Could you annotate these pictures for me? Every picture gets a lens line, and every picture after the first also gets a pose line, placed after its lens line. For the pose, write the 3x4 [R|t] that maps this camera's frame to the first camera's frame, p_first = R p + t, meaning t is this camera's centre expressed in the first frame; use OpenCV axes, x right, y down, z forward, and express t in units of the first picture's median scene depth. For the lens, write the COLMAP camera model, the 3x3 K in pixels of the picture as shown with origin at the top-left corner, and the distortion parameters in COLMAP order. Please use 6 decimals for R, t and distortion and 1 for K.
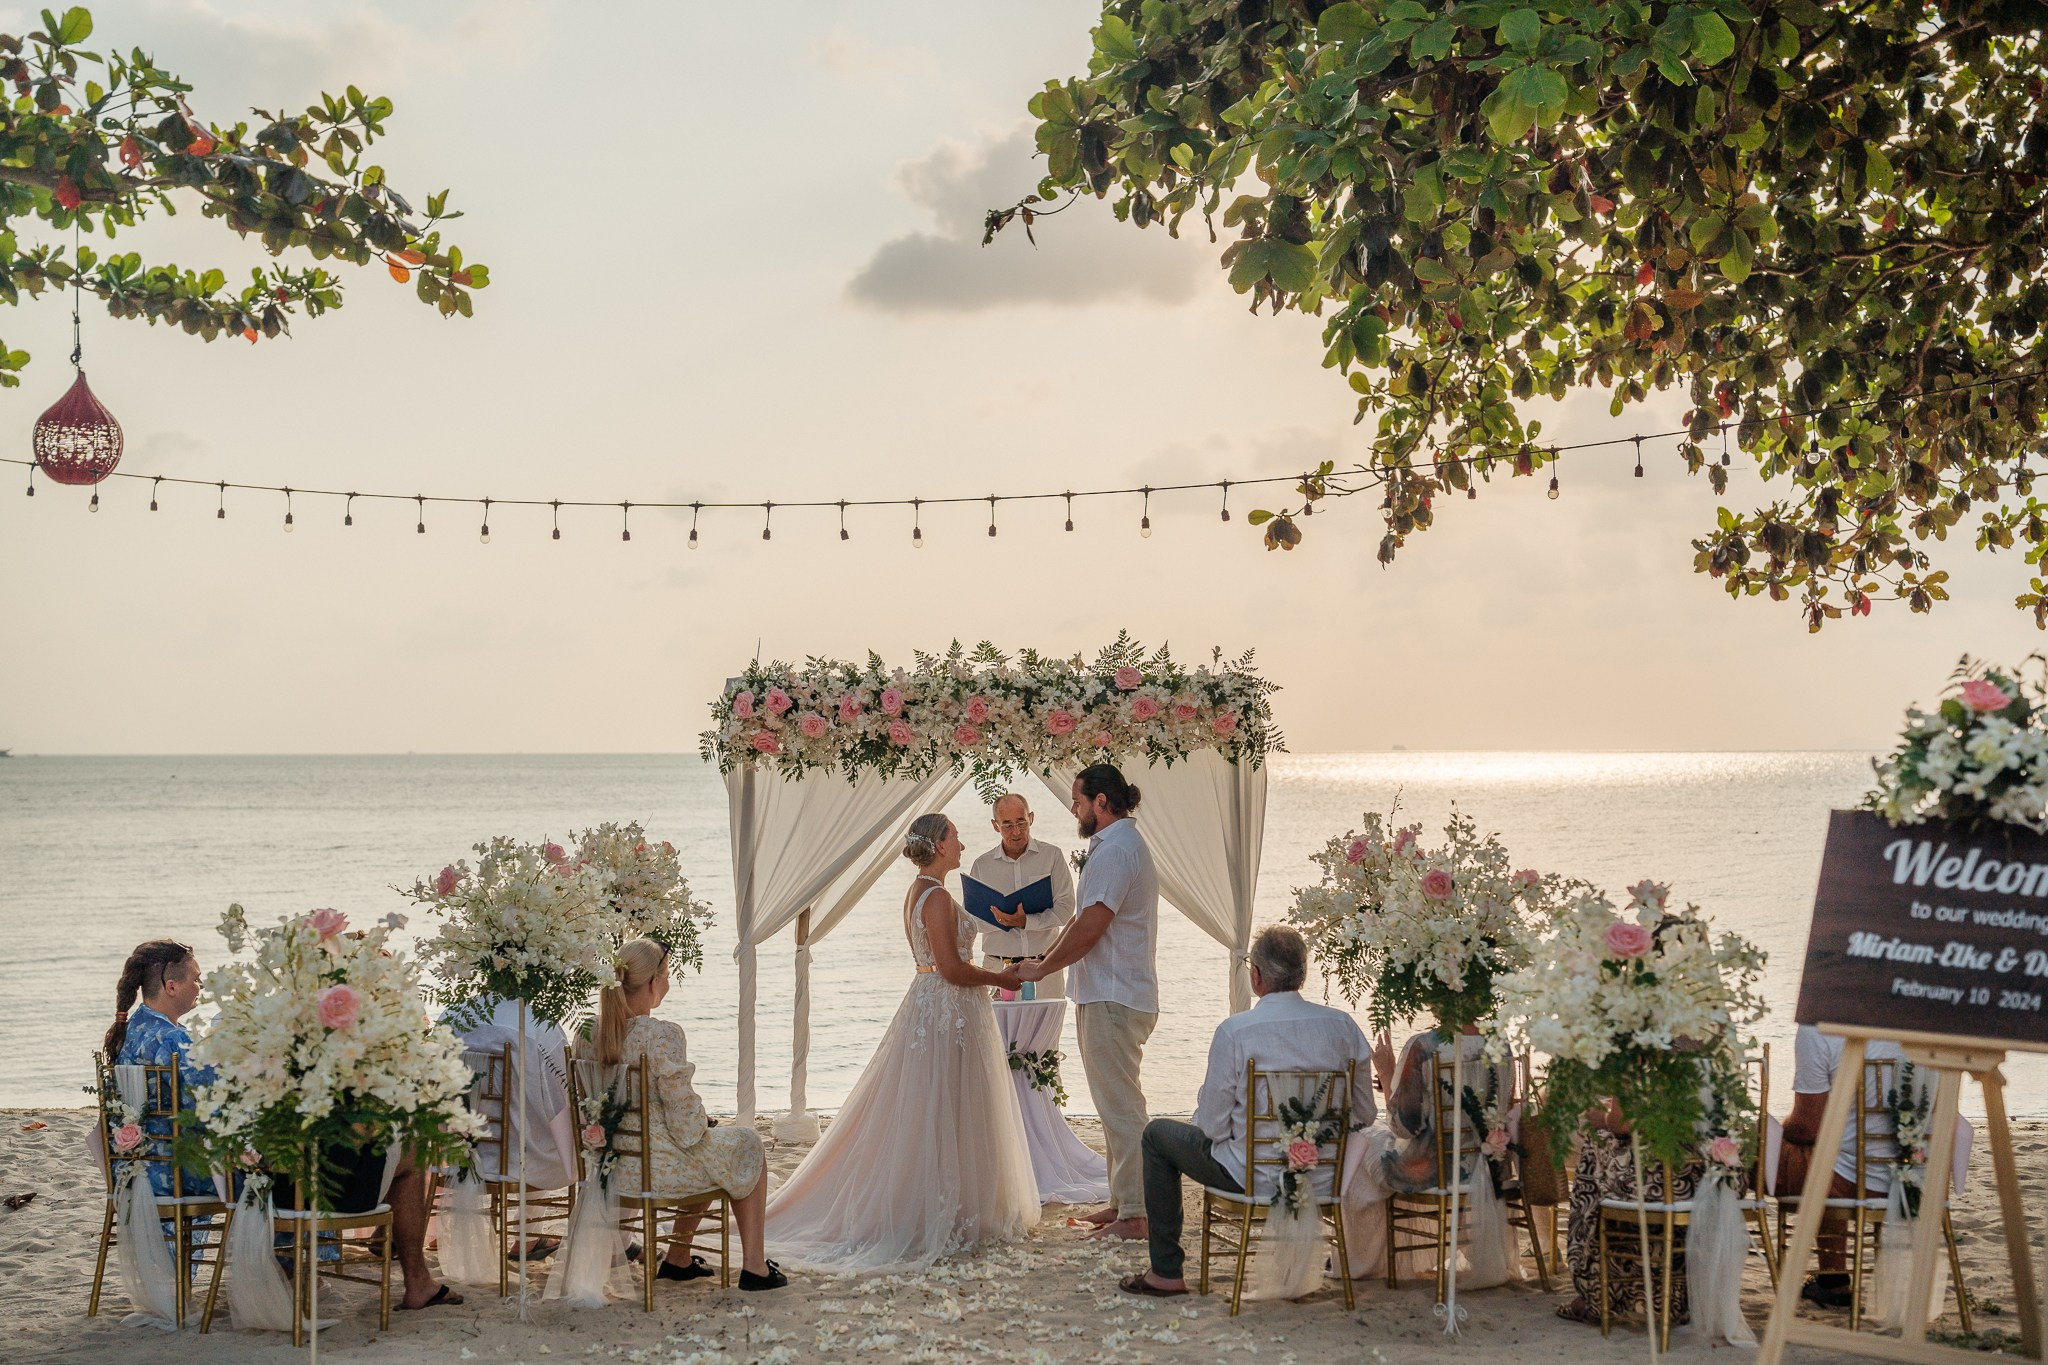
lens RADIAL K [[2894.3, 0, 1017.4], [0, 2894.3, 737.2], [0, 0, 1]] dist [0.002945, 0.072565]
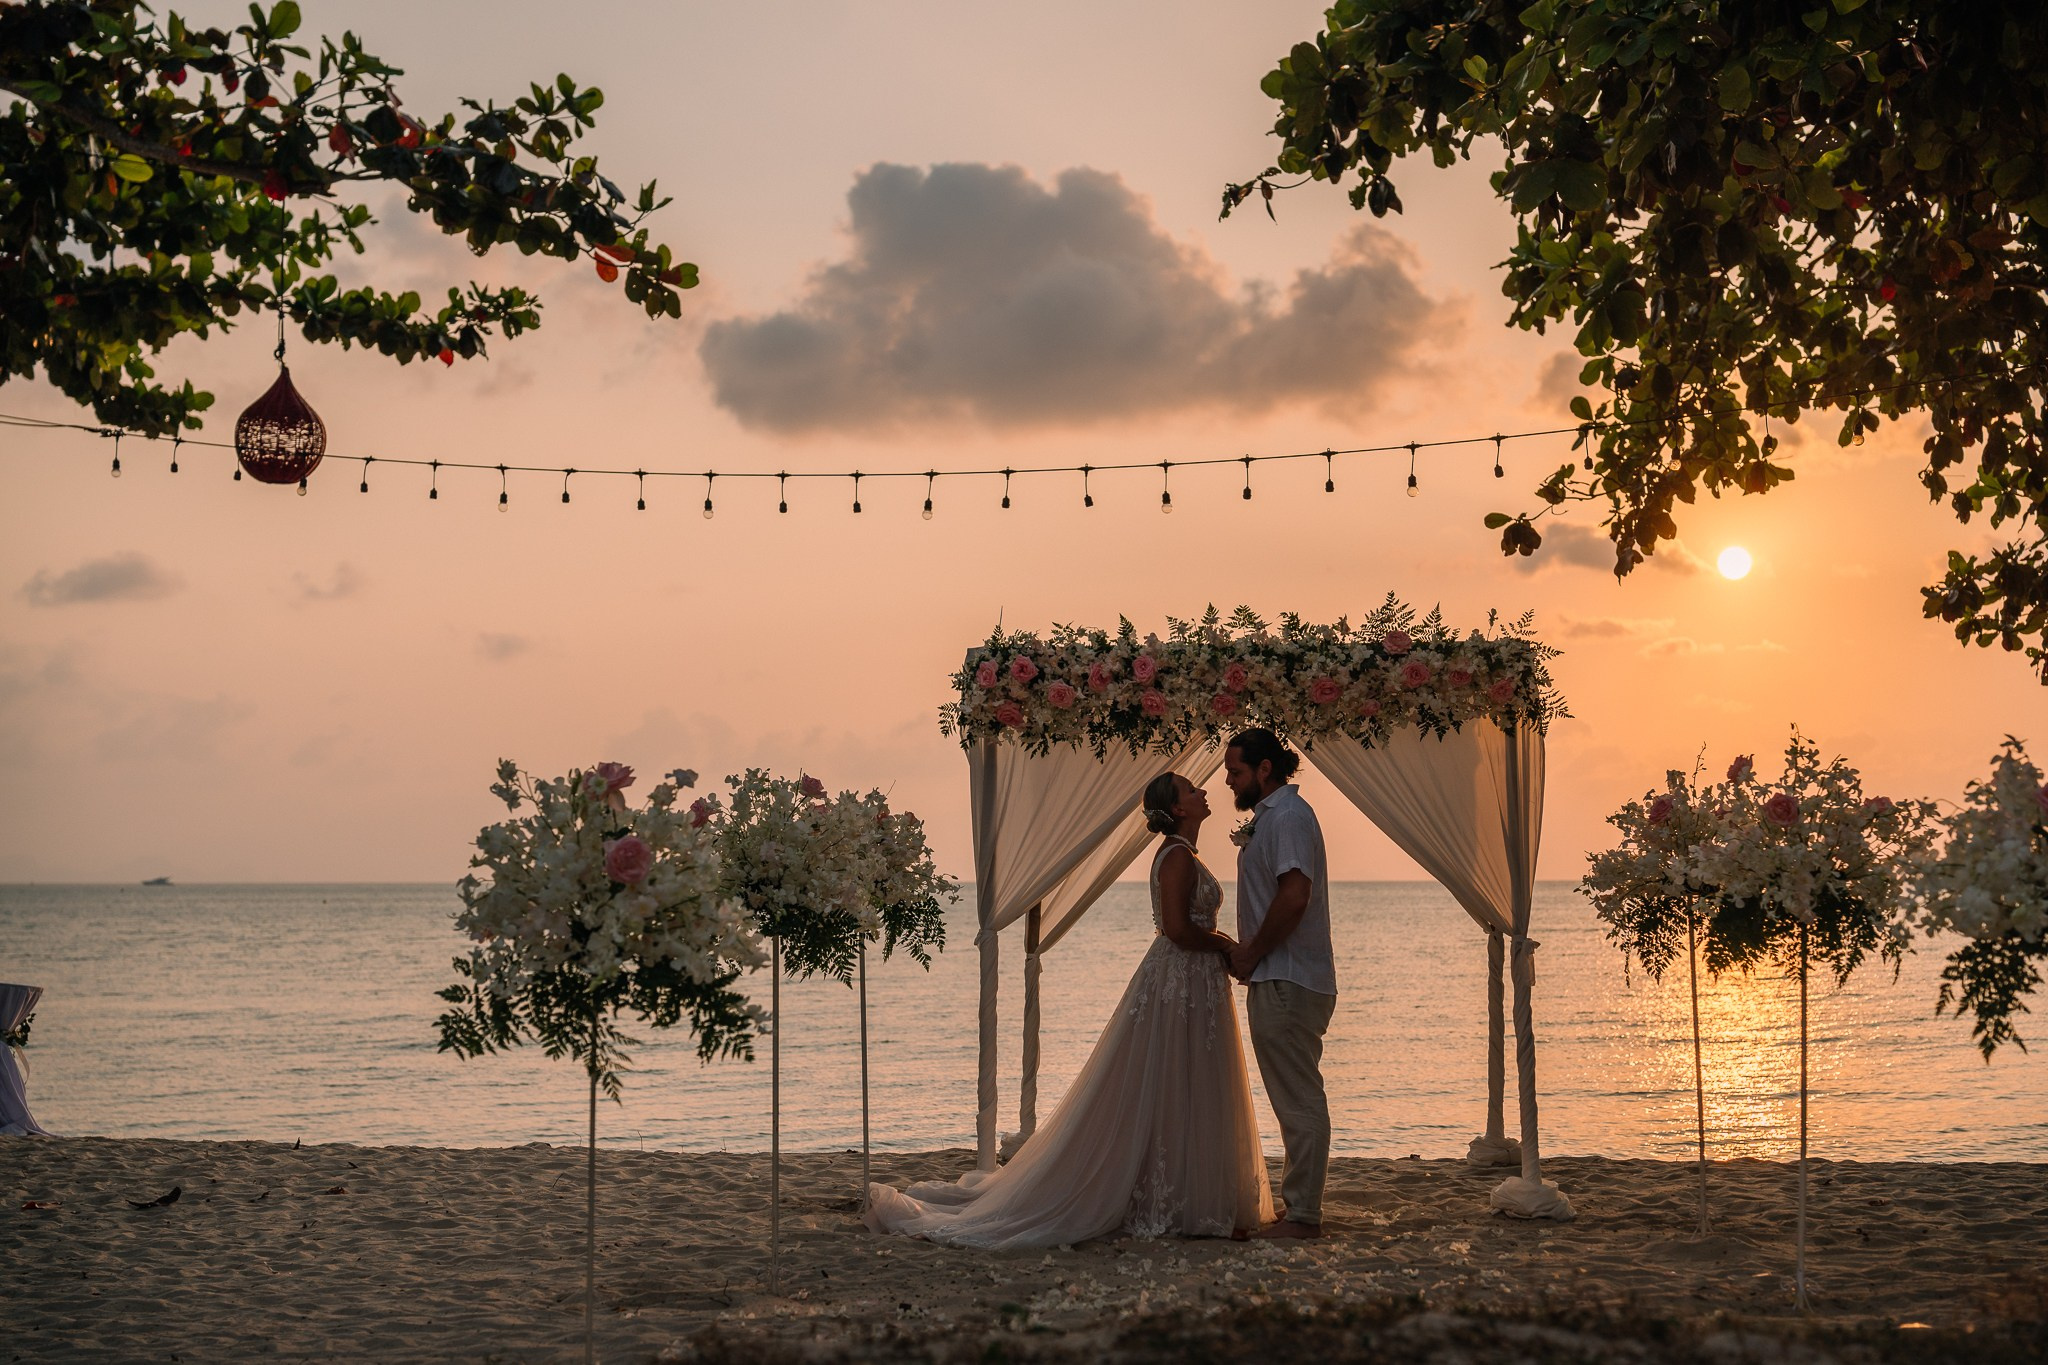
lens RADIAL K [[2912.8, 0, 1029.0], [0, 2912.8, 740.8], [0, 0, 1]] dist [0.004987, -0.076349]
pose [[0.998943, -0.001800, -0.045931, -0.037227], [-0.000208, 0.999046, -0.043679, 0.051977], [0.045965, 0.043643, 0.997989, 0.054663]]
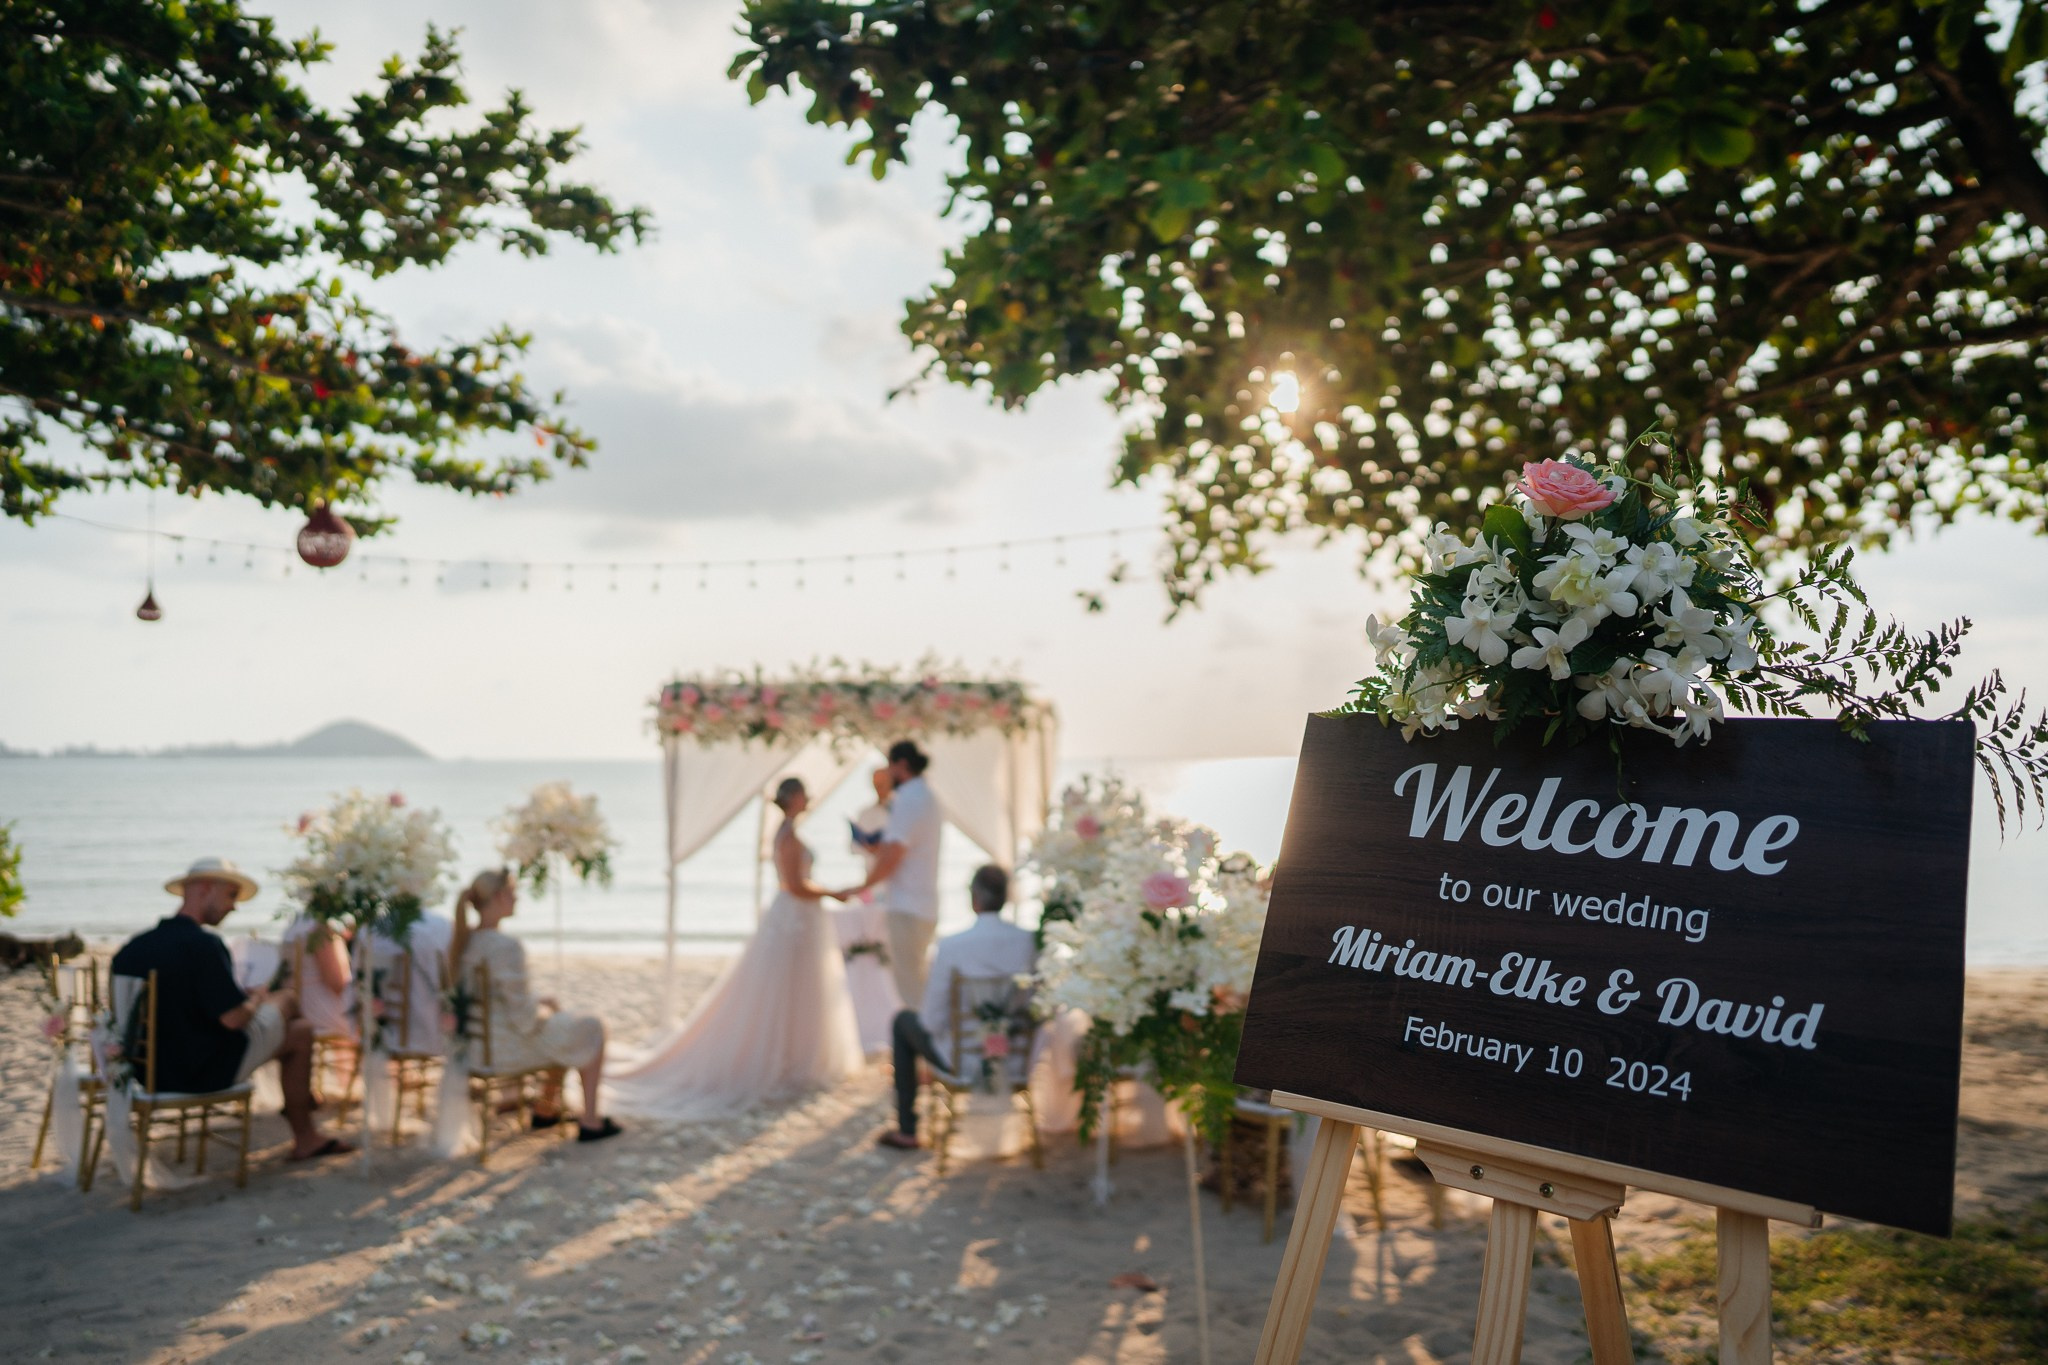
lens RADIAL K [[1400.9, 0, 1024.0], [0, 1400.9, 682.5], [0, 0, 1]] dist [0.000725, 0.001257]
pose [[0.999592, 0.002075, -0.028488, 0.101657], [-0.003491, 0.998756, -0.049742, 0.014595], [0.028349, 0.049821, 0.998356, 0.312206]]
